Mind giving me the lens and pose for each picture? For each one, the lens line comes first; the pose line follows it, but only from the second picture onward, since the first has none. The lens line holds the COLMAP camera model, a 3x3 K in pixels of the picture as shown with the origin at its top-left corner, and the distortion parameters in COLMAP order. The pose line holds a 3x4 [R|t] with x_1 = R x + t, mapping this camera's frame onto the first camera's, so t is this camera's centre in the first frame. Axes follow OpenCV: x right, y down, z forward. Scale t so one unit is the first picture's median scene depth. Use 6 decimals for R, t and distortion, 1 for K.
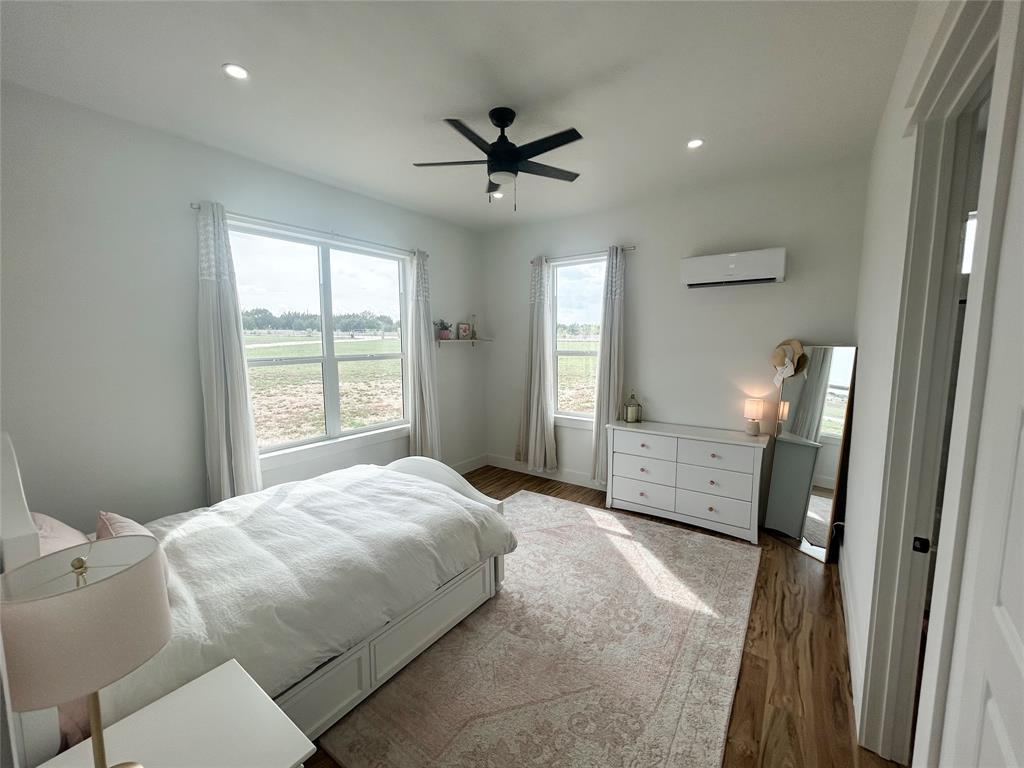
lens RADIAL K [[408.1, 0, 512.0], [0, 408.1, 384.0], [0, 0, 1]] dist [0.000443, 0.000060]
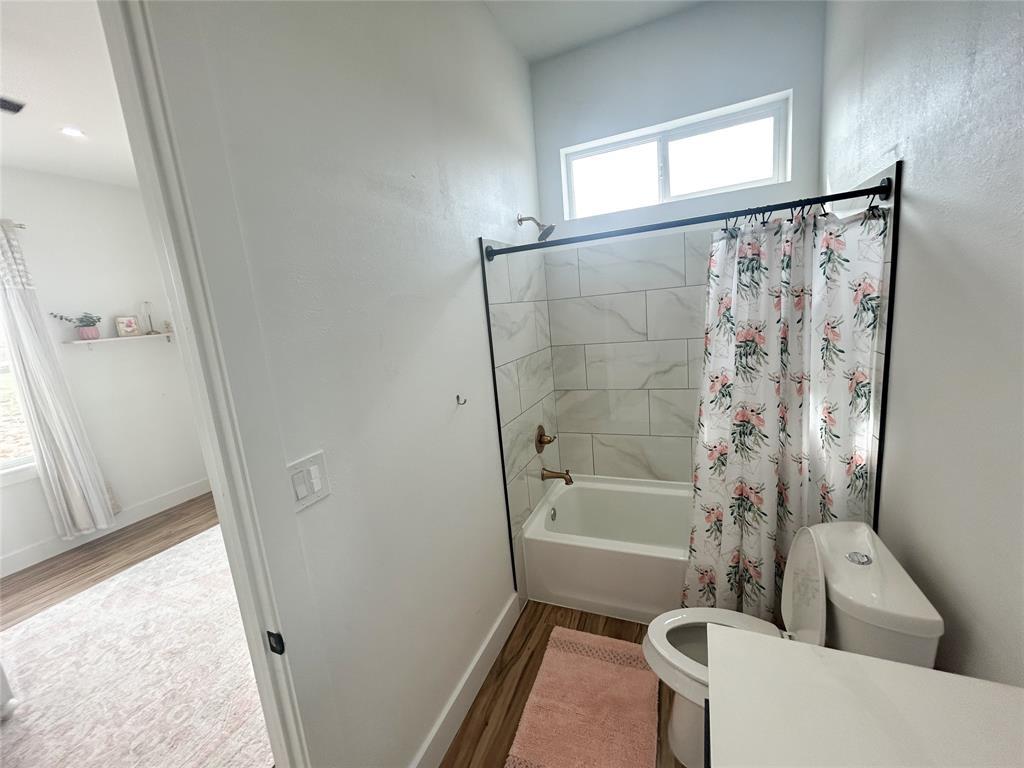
lens RADIAL K [[408.1, 0, 512.0], [0, 408.1, 384.0], [0, 0, 1]] dist [0.000443, 0.000060]
pose [[0.973434, -0.122111, 0.193690, 0.426520], [0.108602, 0.990947, 0.078932, -0.004242], [-0.201575, -0.055800, 0.977882, 0.109911]]
